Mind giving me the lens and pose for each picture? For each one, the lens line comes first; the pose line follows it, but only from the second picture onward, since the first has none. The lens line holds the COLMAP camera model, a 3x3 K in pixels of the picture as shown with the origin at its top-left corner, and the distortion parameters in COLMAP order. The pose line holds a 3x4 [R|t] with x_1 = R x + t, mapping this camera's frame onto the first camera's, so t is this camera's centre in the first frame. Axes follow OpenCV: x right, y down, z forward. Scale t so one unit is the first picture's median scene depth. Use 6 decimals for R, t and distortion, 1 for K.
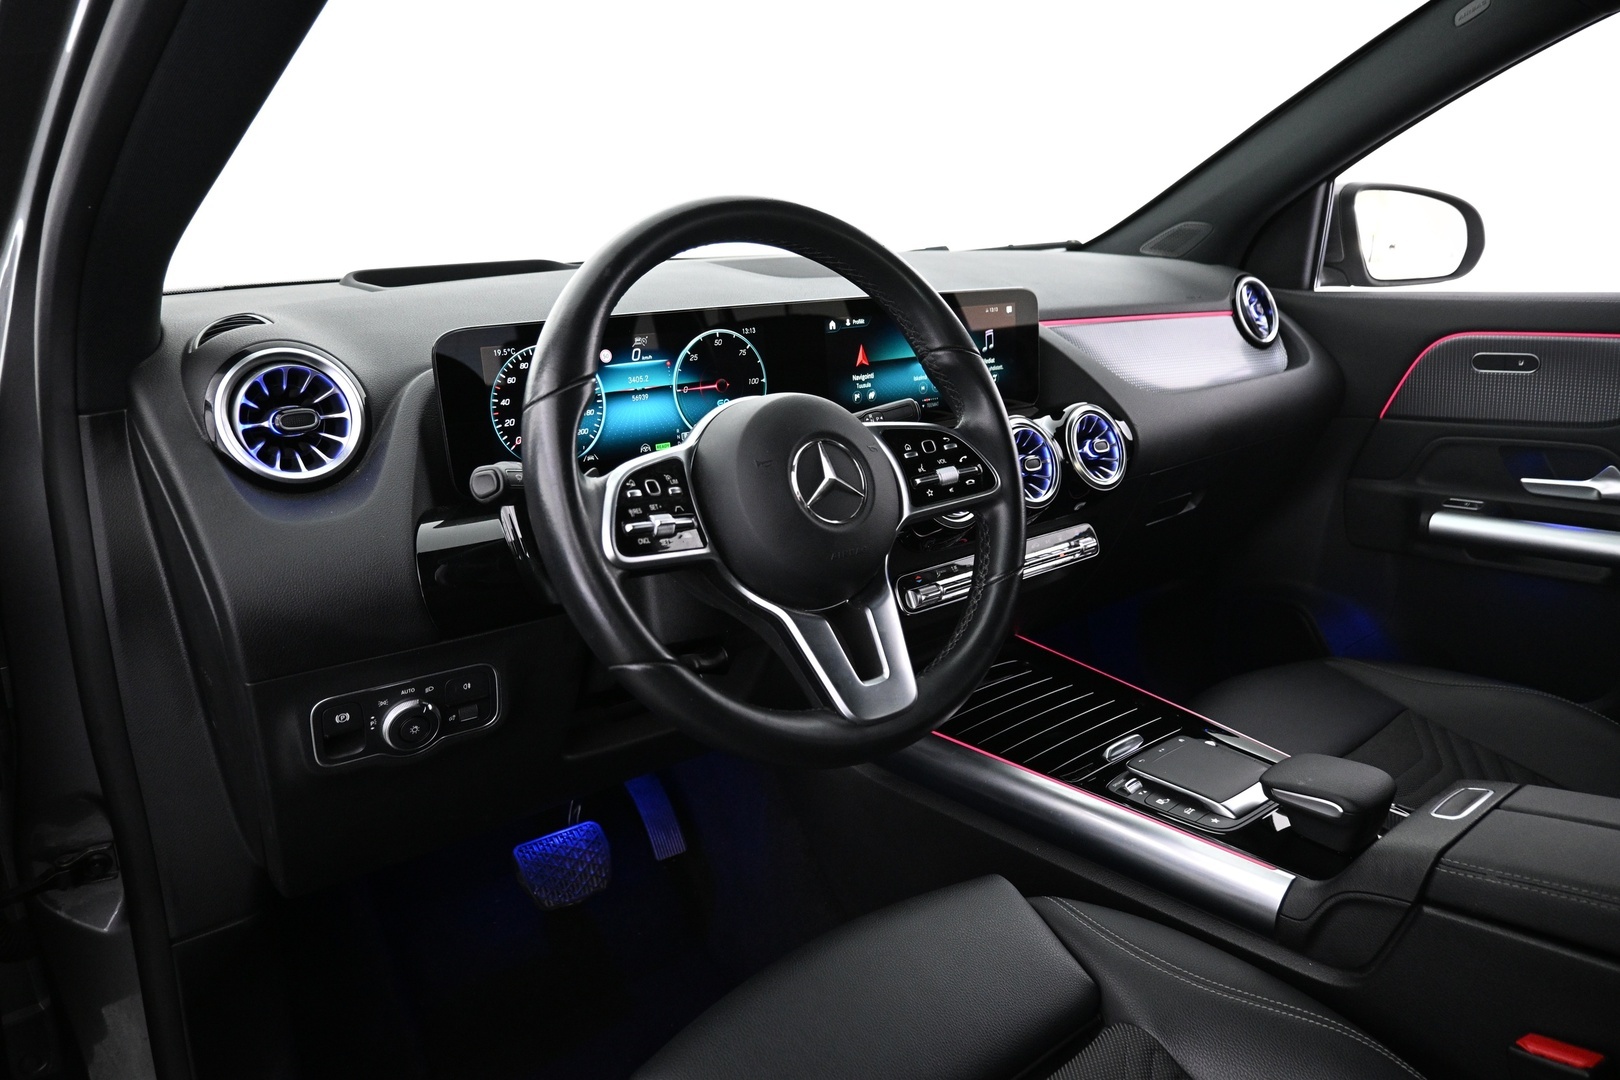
lens RADIAL K [[1126.0, 0, 807.6], [0, 1126.0, 551.2], [0, 0, 1]] dist [-0.010659, 0.004629]
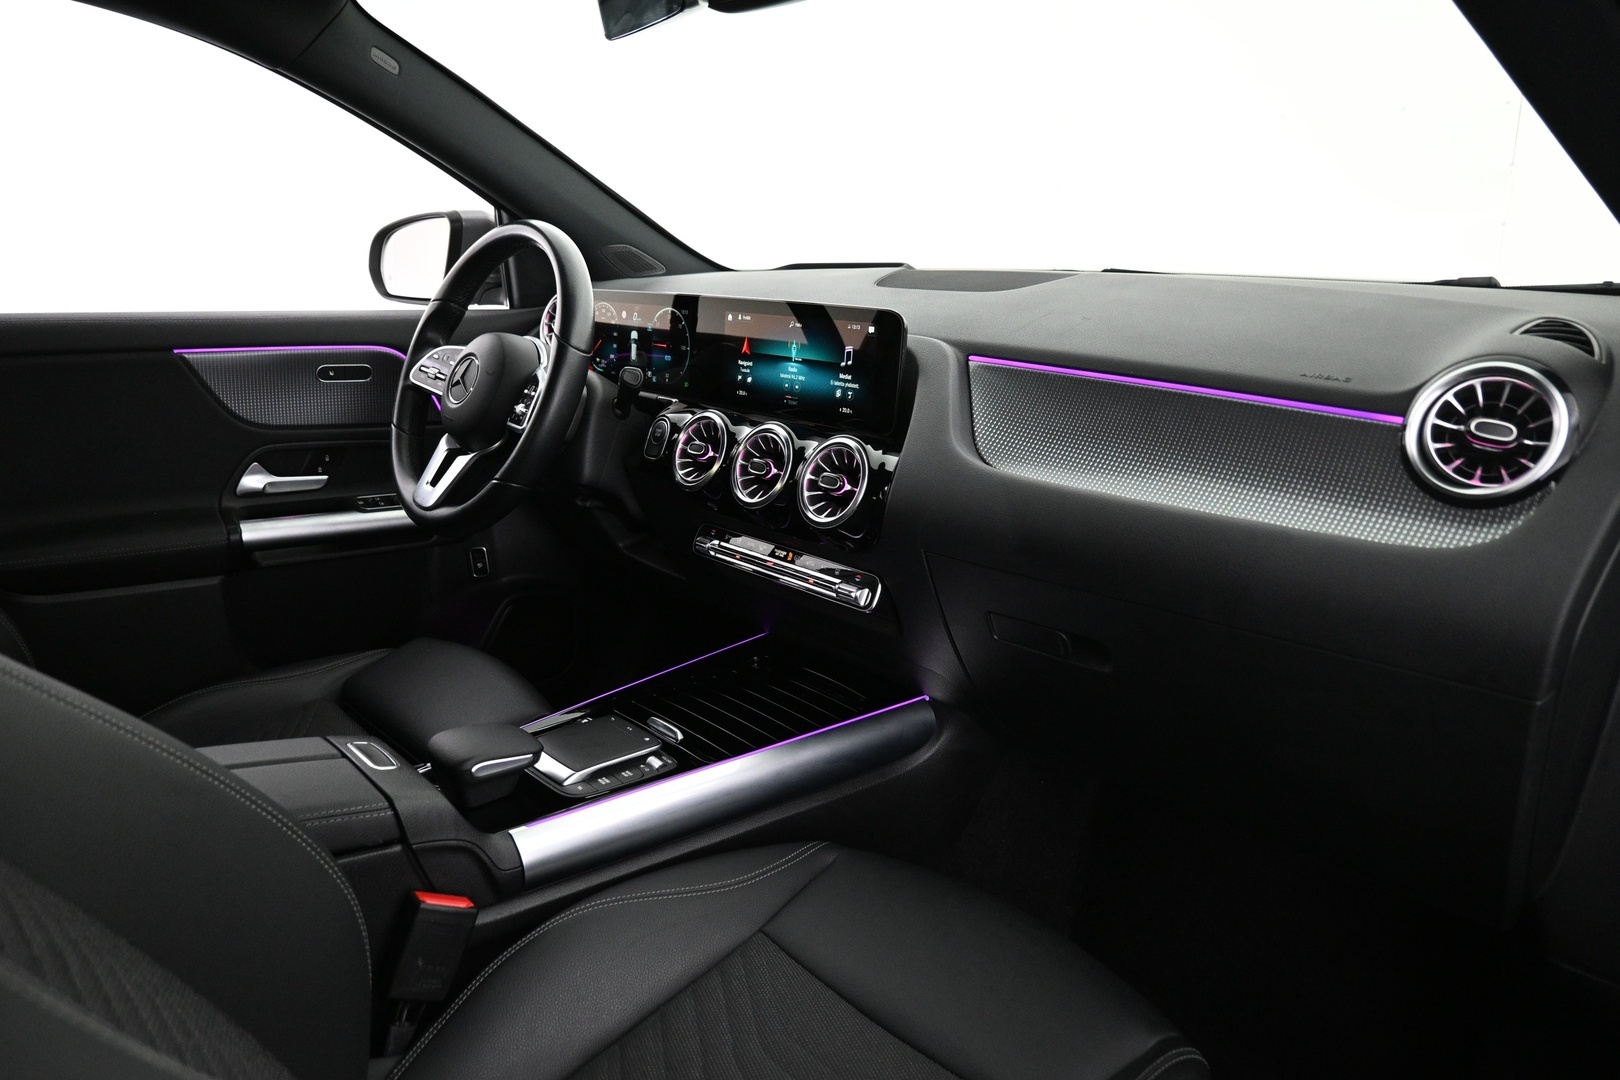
lens RADIAL K [[1126.0, 0, 805.6], [0, 1126.0, 541.3], [0, 0, 1]] dist [-0.010659, 0.004629]
pose [[0.042503, 0.289341, -0.956282, 1.434770], [-0.267524, 0.925492, 0.268135, -0.360488], [0.962613, 0.244432, 0.116742, 1.084860]]
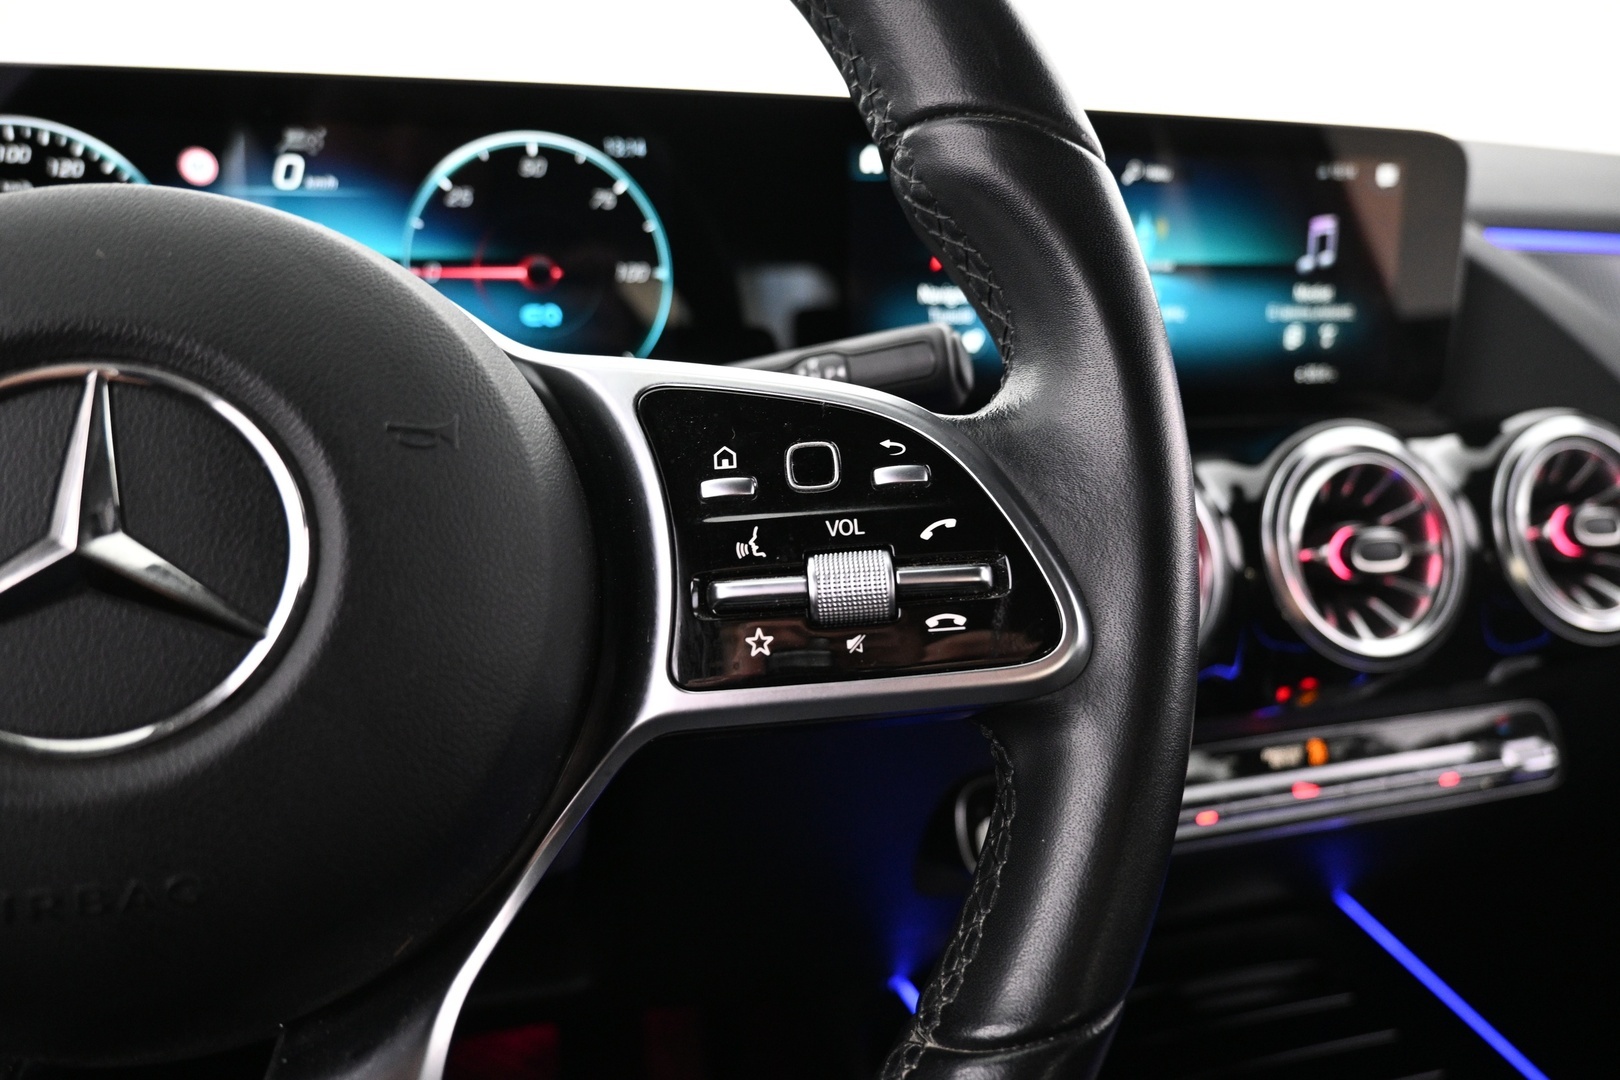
lens RADIAL K [[1126.0, 0, 801.1], [0, 1126.0, 528.9], [0, 0, 1]] dist [-0.010659, 0.004629]
pose [[0.923382, 0.128451, -0.361753, 0.180857], [-0.136471, 0.990638, 0.003409, -0.069643], [0.358804, 0.046221, 0.932268, 0.664733]]
